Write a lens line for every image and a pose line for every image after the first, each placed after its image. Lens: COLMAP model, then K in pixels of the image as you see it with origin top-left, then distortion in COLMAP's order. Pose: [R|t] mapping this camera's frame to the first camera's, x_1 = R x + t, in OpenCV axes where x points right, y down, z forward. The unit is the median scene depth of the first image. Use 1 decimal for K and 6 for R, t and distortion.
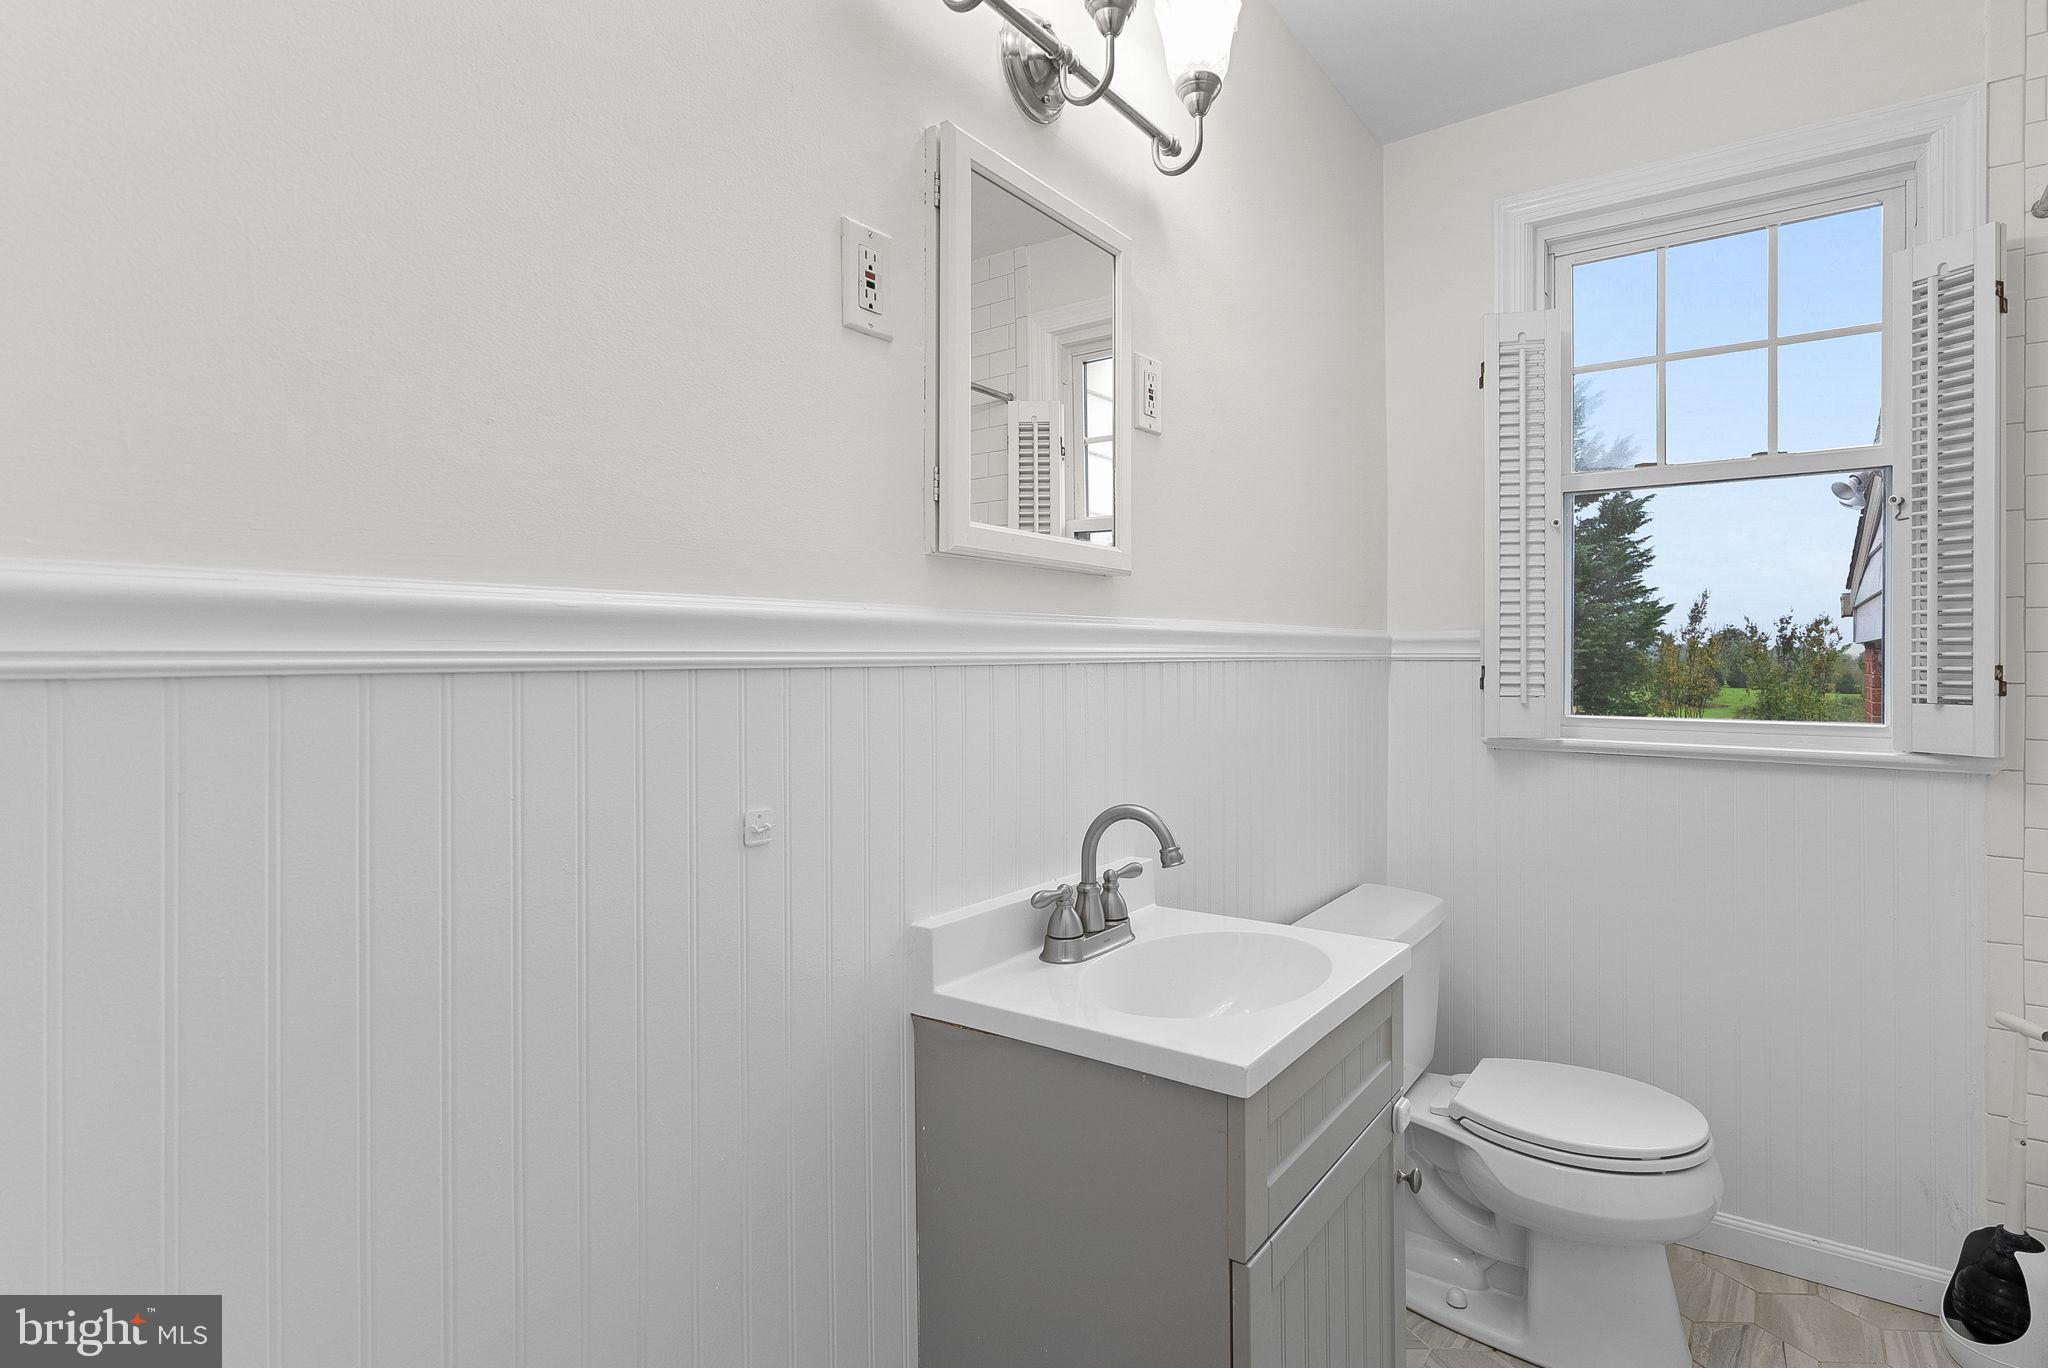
lens RADIAL K [[1026.9, 0, 1119.0], [0, 1026.9, 663.5], [0, 0, 1]] dist [0.000473, 0.001719]
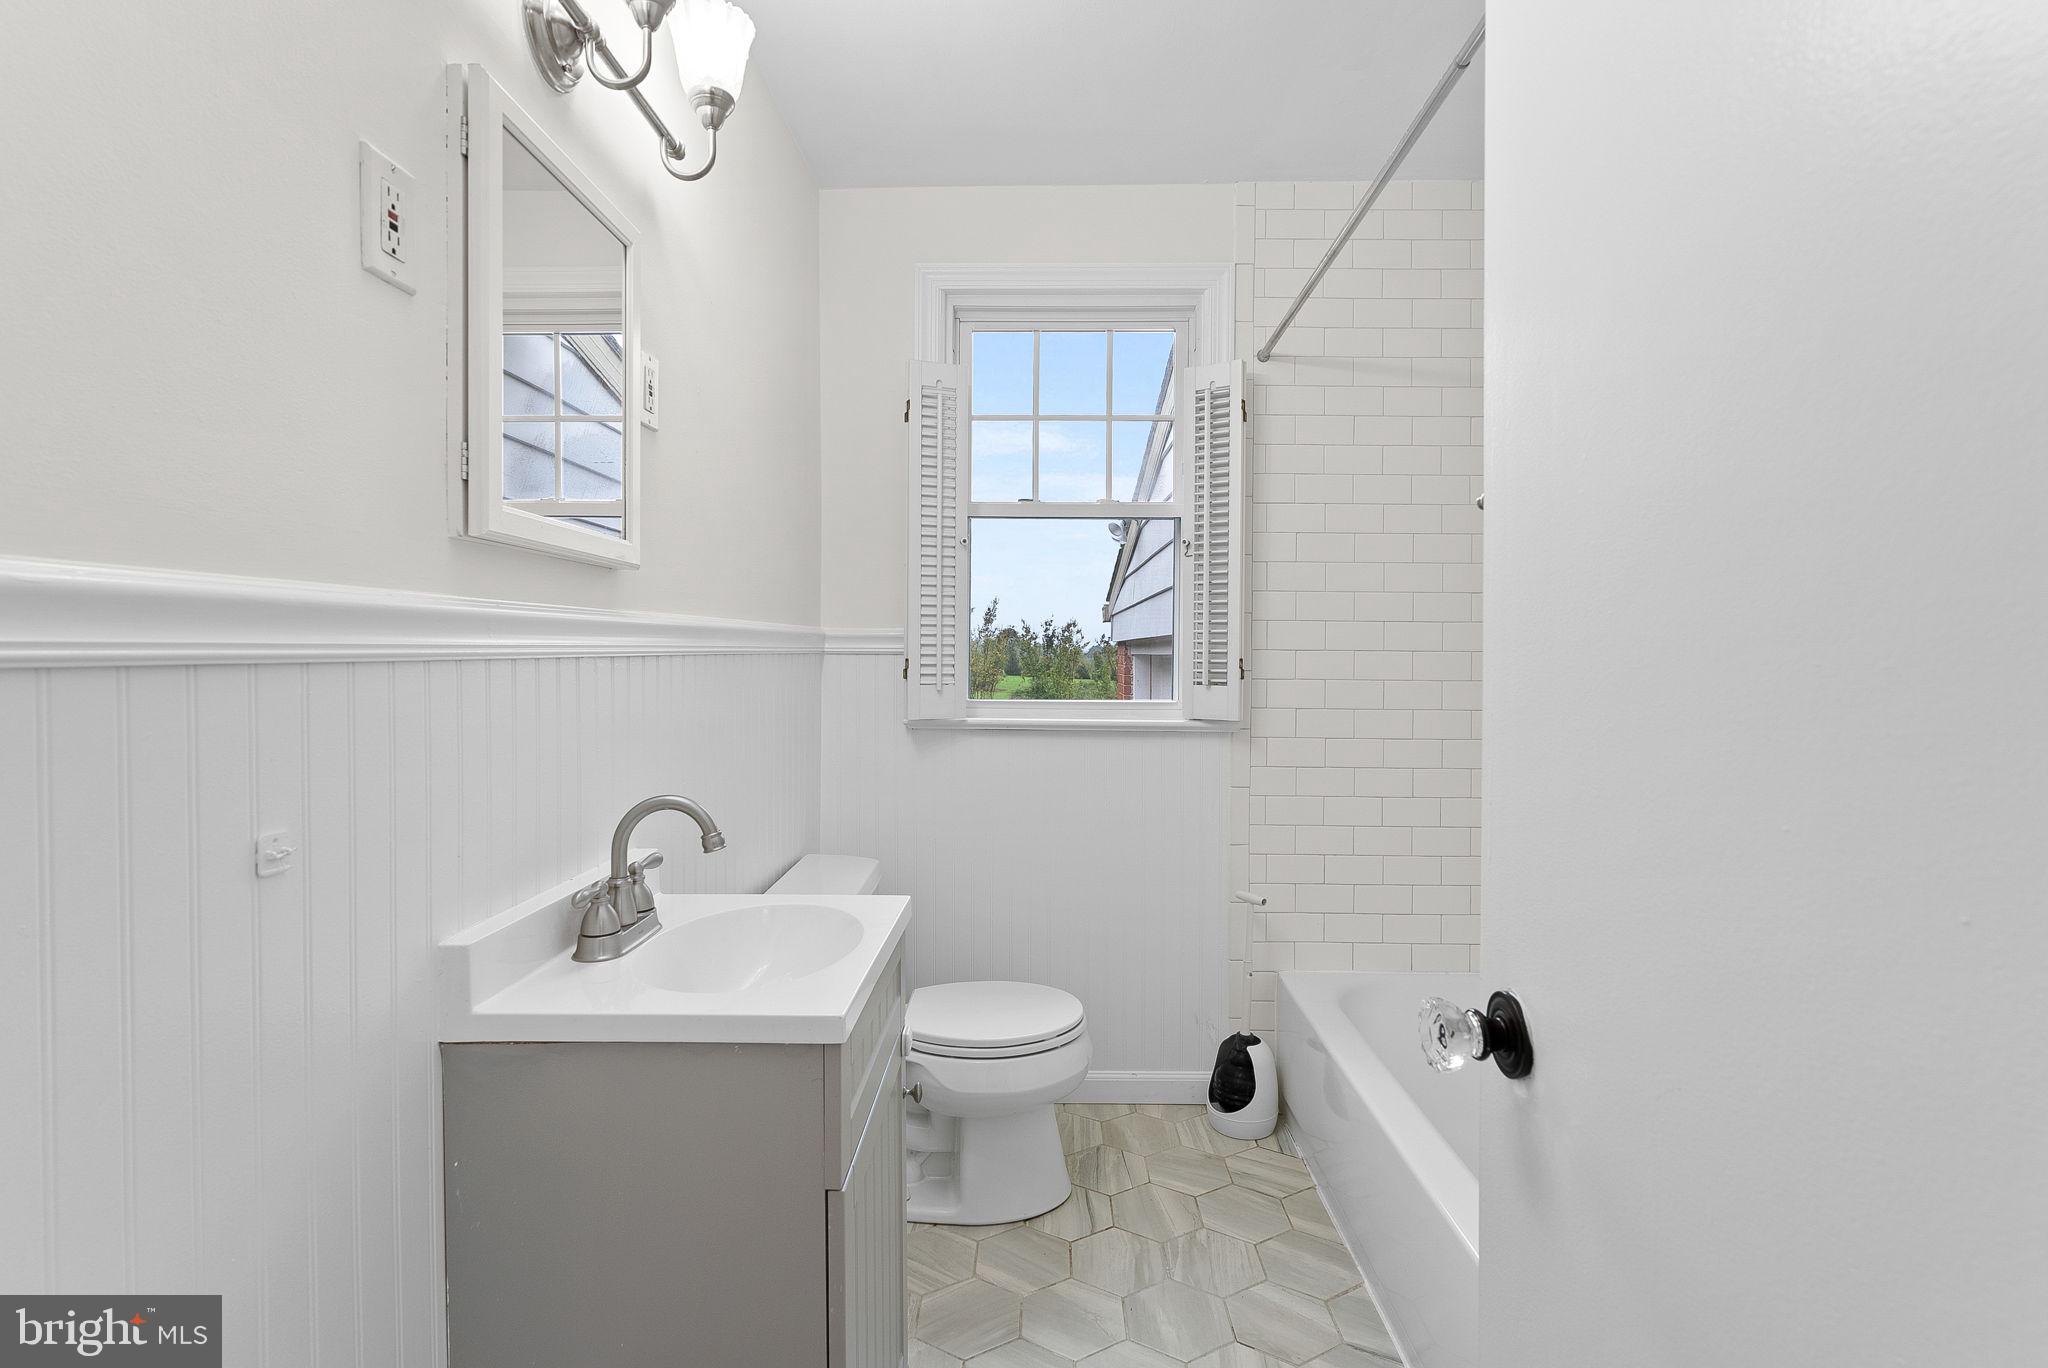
lens RADIAL K [[942.8, 0, 1047.6], [0, 942.8, 670.6], [0, 0, 1]] dist [-0.001550, 0.000761]
pose [[0.838798, -0.006598, 0.544403, -0.123802], [-0.001922, 0.999884, 0.015078, -0.000949], [-0.544439, -0.013694, 0.838688, 0.007179]]
